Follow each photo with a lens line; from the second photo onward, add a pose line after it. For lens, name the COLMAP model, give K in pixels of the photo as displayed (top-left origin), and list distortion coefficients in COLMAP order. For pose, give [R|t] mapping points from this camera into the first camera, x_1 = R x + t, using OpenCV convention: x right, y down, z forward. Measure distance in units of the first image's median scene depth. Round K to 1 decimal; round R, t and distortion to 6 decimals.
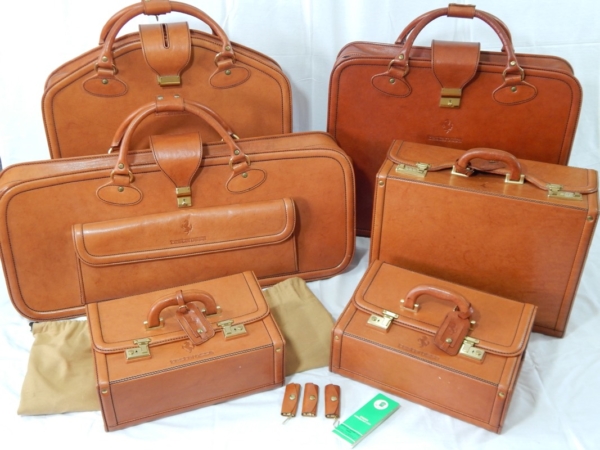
lens RADIAL K [[646.8, 0, 299.1], [0, 646.8, 216.6], [0, 0, 1]] dist [-0.007125, -0.006155]
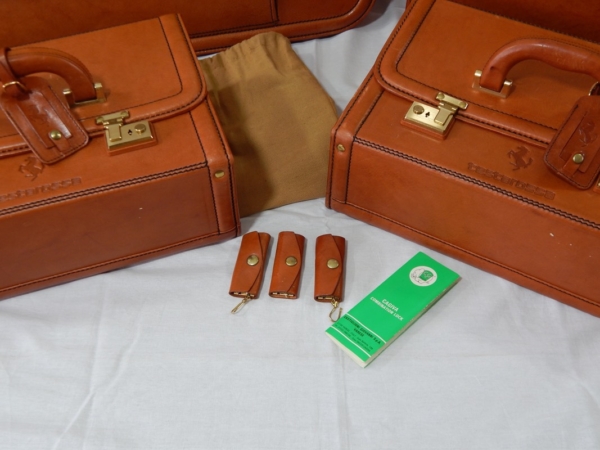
lens RADIAL K [[646.8, 0, 299.1], [0, 646.8, 216.6], [0, 0, 1]] dist [-0.007125, -0.006155]
pose [[0.999769, 0.007046, -0.020296, 0.036831], [-0.000017, 0.944960, 0.327186, 0.074630], [0.021484, -0.327110, 0.944742, 0.514384]]
